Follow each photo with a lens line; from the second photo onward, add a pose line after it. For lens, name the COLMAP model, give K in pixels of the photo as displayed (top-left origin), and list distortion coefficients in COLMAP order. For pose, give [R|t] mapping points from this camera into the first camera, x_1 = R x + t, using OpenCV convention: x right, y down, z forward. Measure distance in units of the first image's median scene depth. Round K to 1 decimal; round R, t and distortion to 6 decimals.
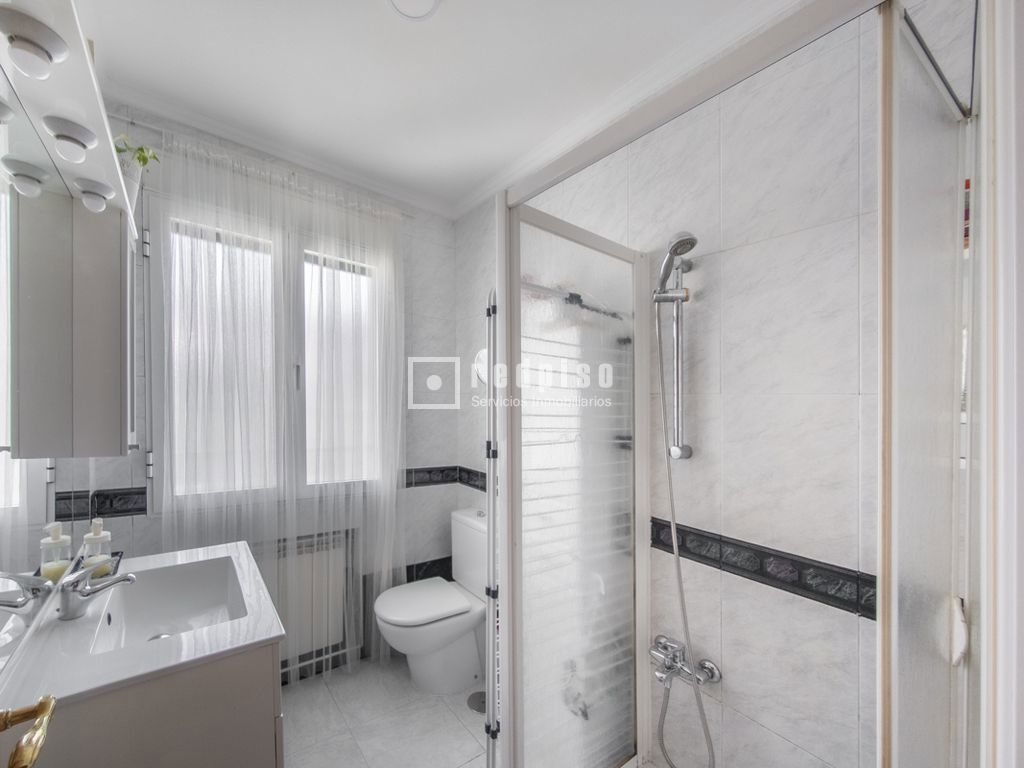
lens RADIAL K [[377.3, 0, 512.0], [0, 377.3, 384.0], [0, 0, 1]] dist [-0.000156, 0.000099]
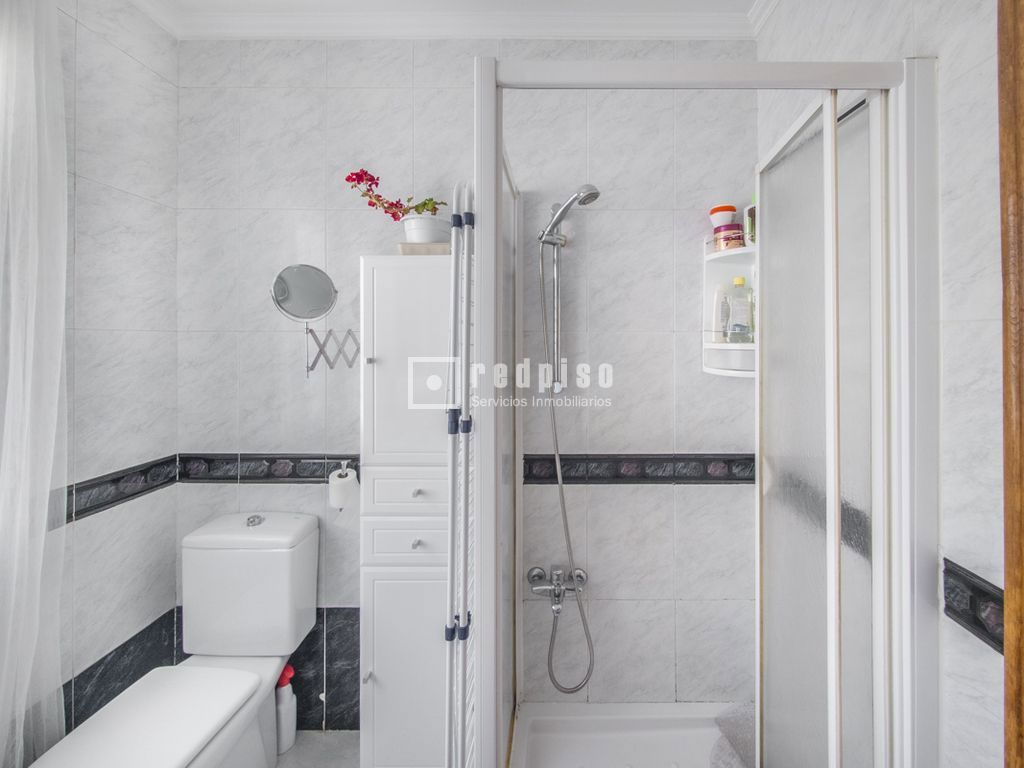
lens RADIAL K [[364.9, 0, 512.0], [0, 364.9, 312.1], [0, 0, 1]] dist [0.000002, 0.000317]
pose [[0.654643, 0.025359, 0.755513, -0.432105], [-0.020203, 0.999667, -0.016048, -0.011103], [-0.755669, -0.004758, 0.654937, 0.424356]]
